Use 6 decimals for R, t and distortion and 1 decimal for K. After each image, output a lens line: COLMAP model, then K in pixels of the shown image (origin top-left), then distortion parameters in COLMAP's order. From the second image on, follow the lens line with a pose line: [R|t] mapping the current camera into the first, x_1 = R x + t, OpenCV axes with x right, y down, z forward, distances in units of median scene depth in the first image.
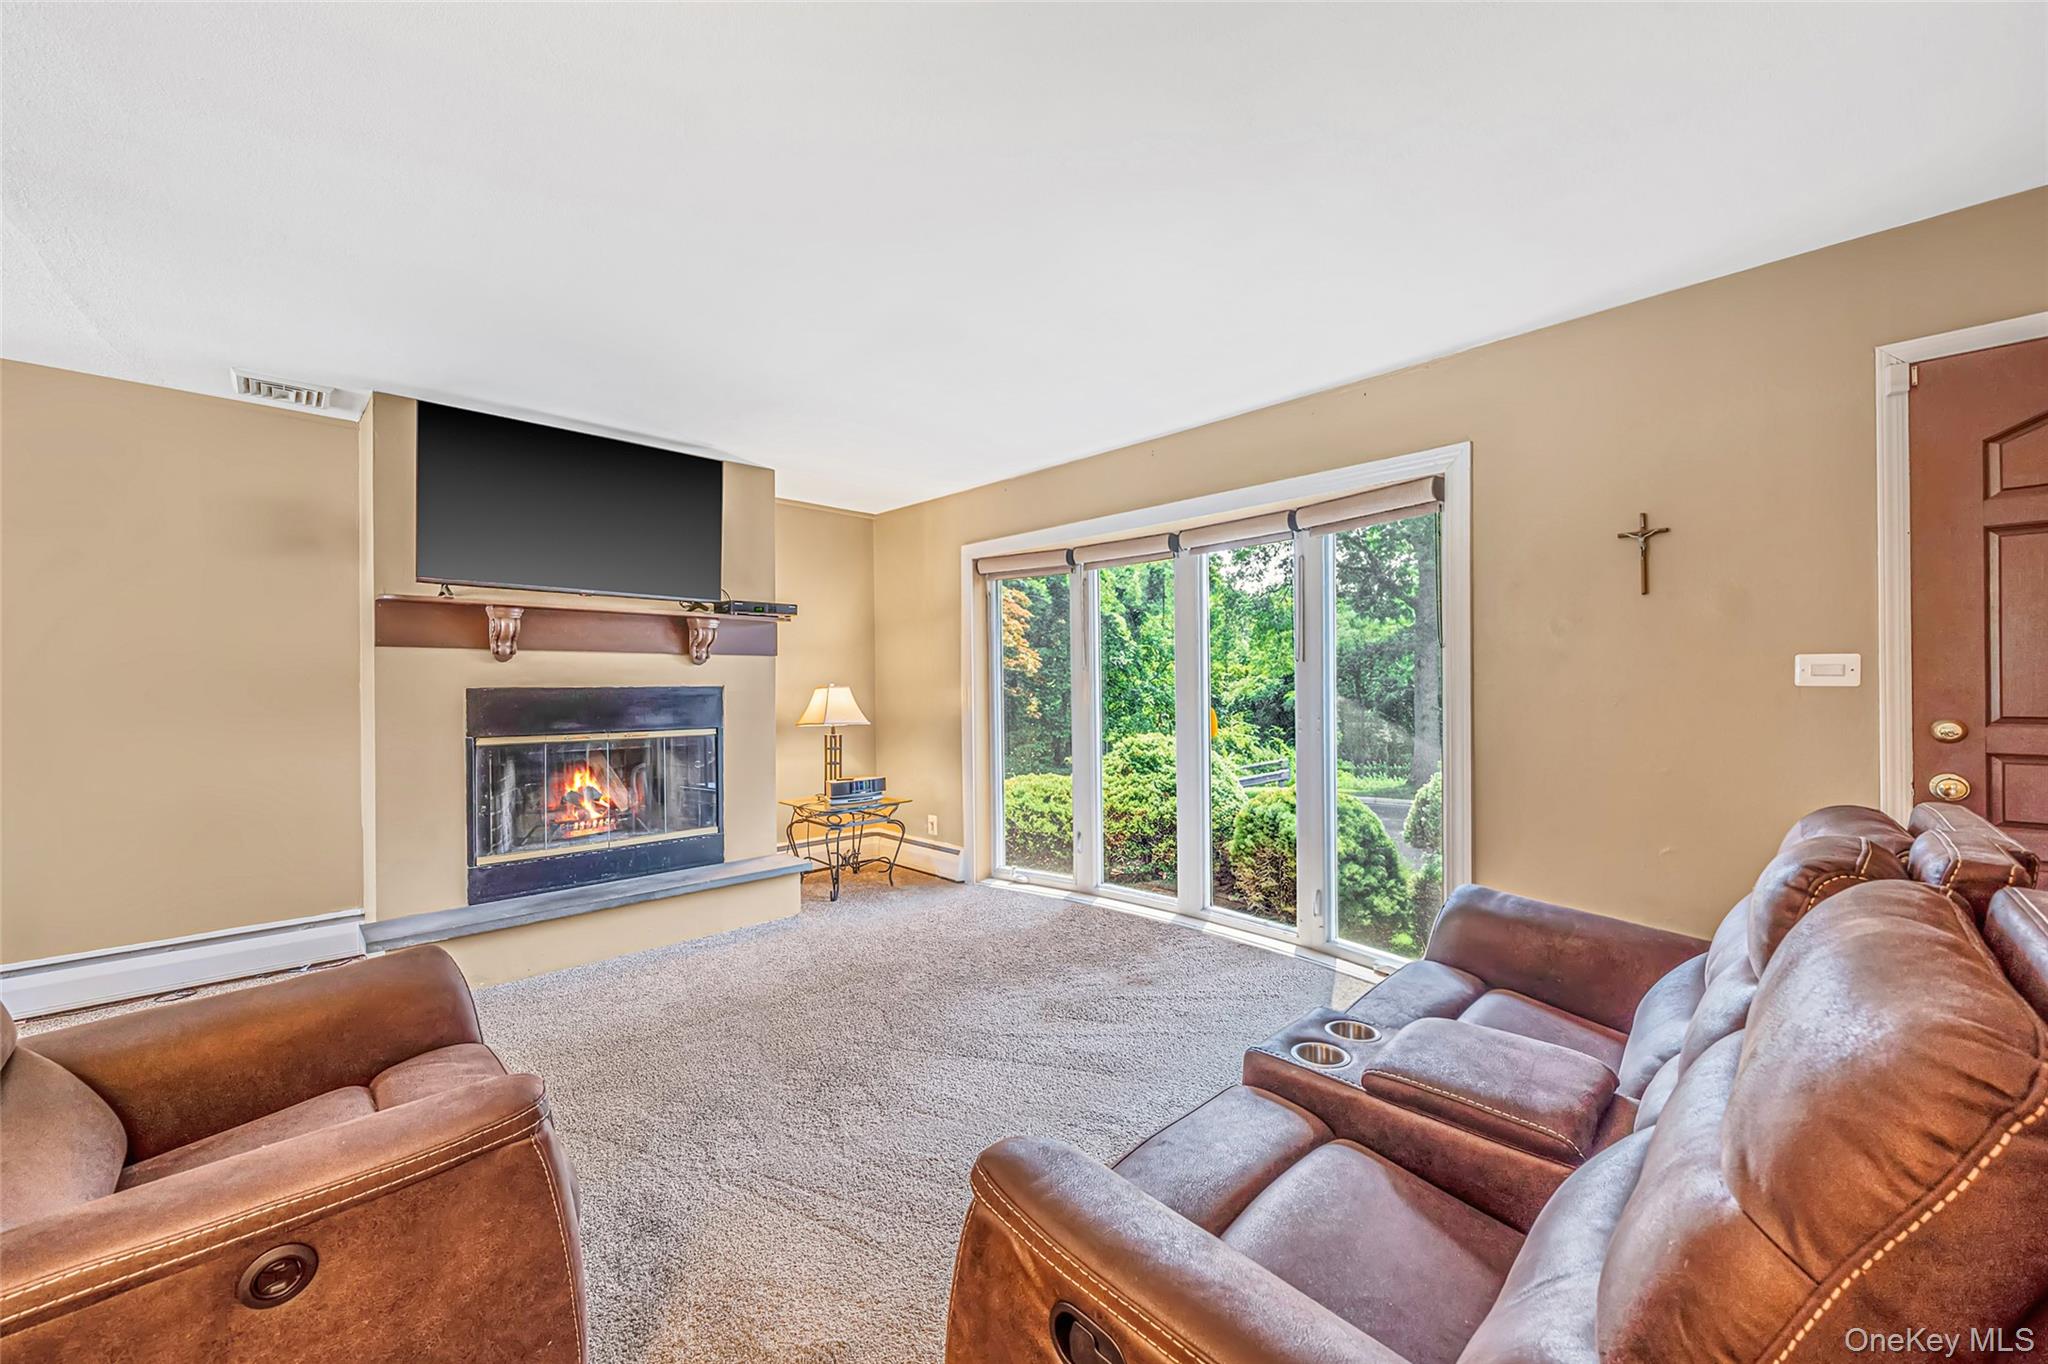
lens RADIAL K [[743.2, 0, 1020.5], [0, 743.2, 683.7], [0, 0, 1]] dist [-0.001106, -0.000123]
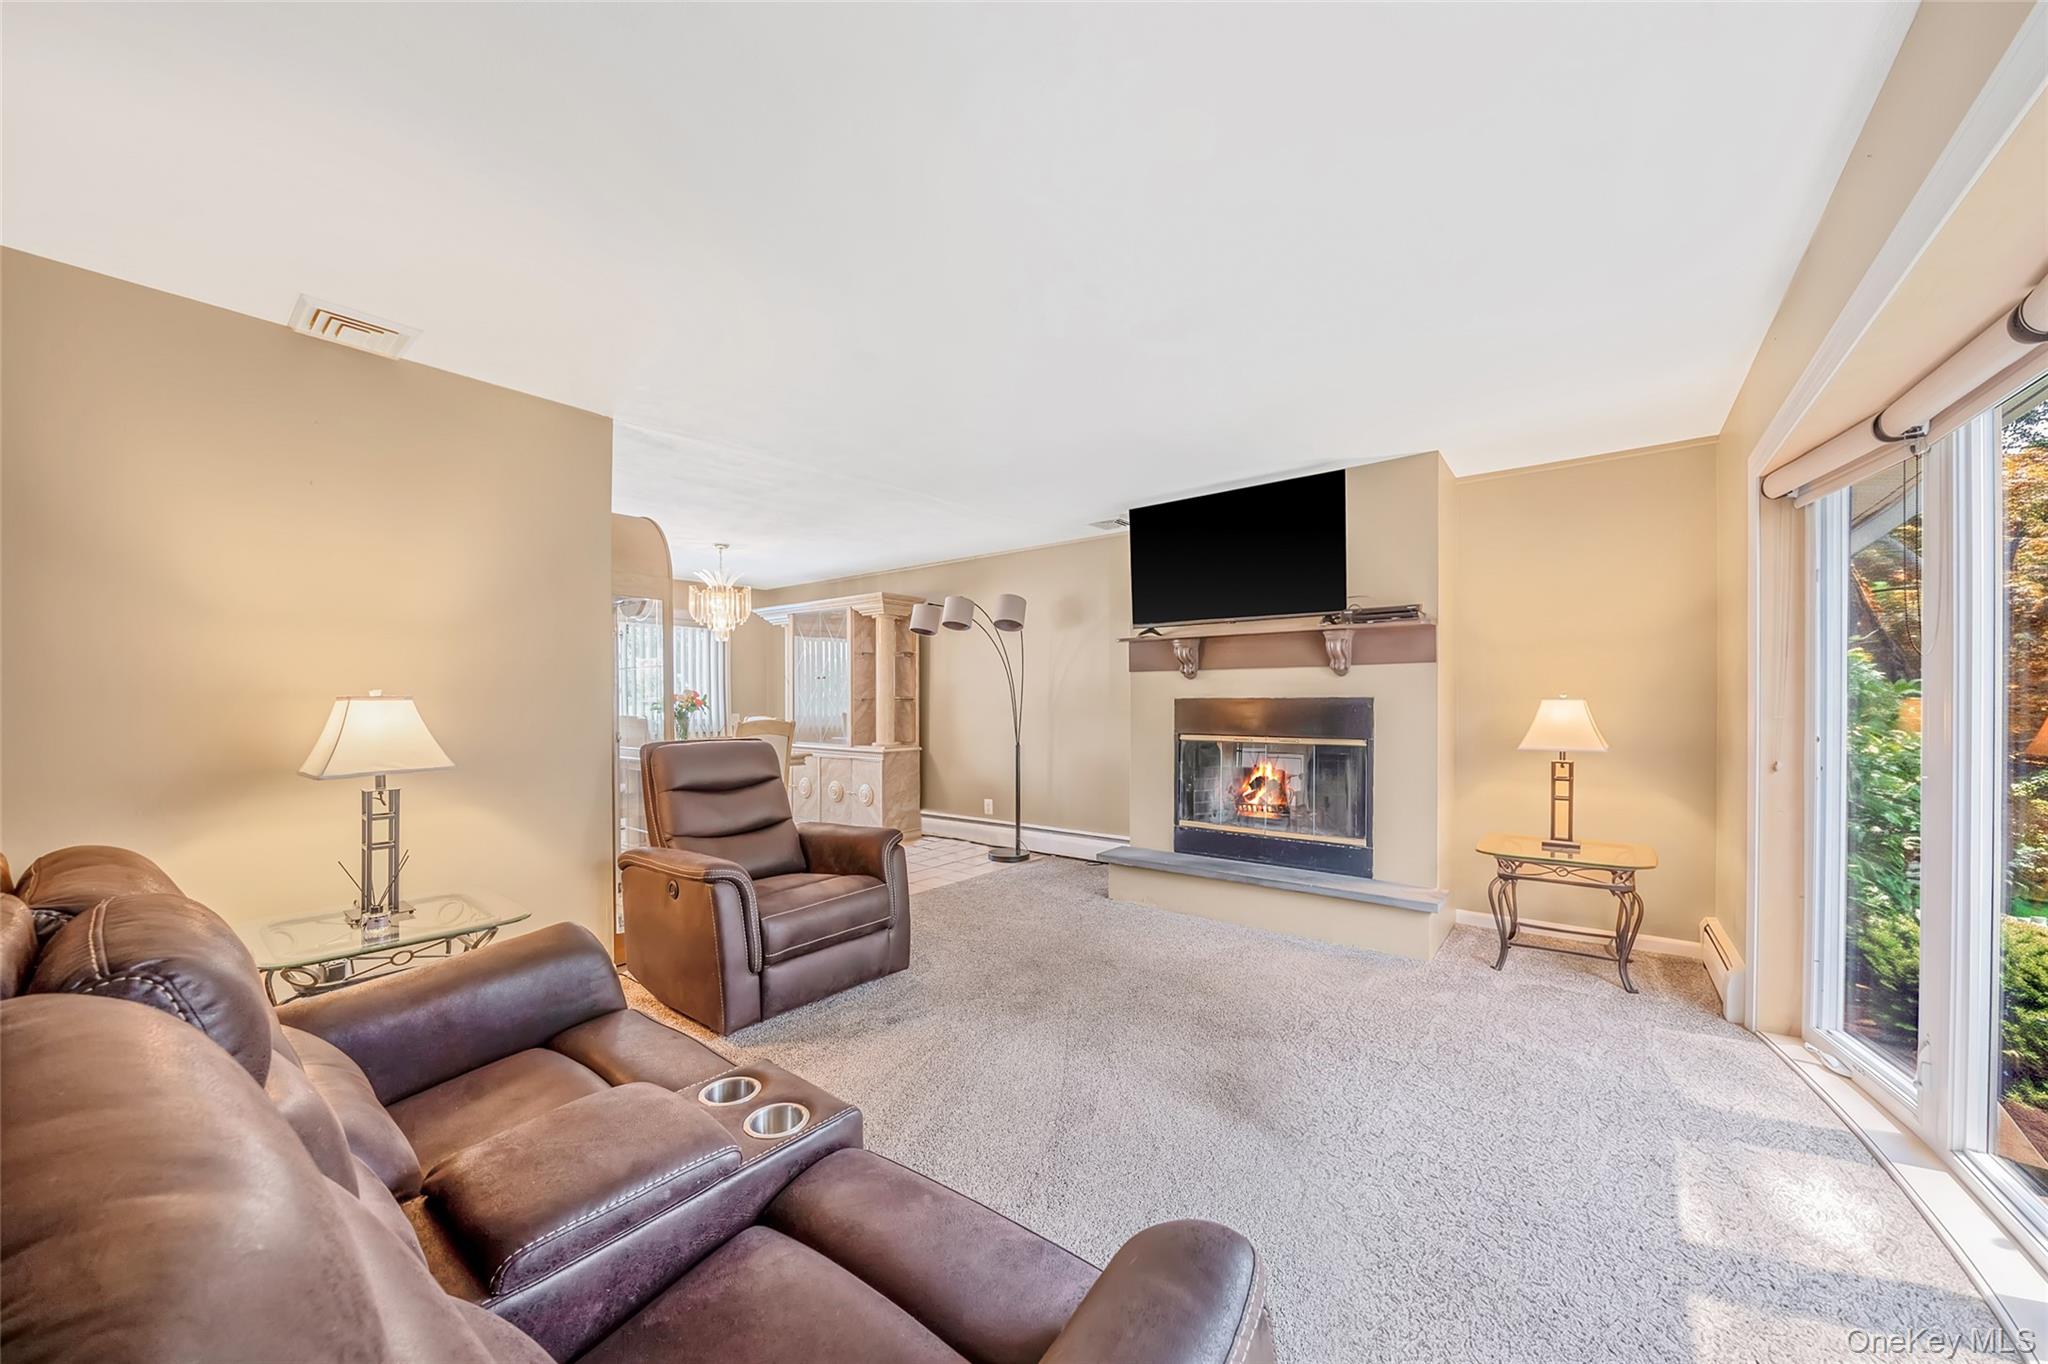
lens RADIAL K [[743.2, 0, 1019.0], [0, 743.2, 697.6], [0, 0, 1]] dist [-0.001106, -0.000123]
pose [[0.146871, -0.000214, -0.989156, 0.526232], [0.003658, 0.999993, 0.000326, 0.002397], [0.989149, -0.003666, 0.146871, 0.431483]]
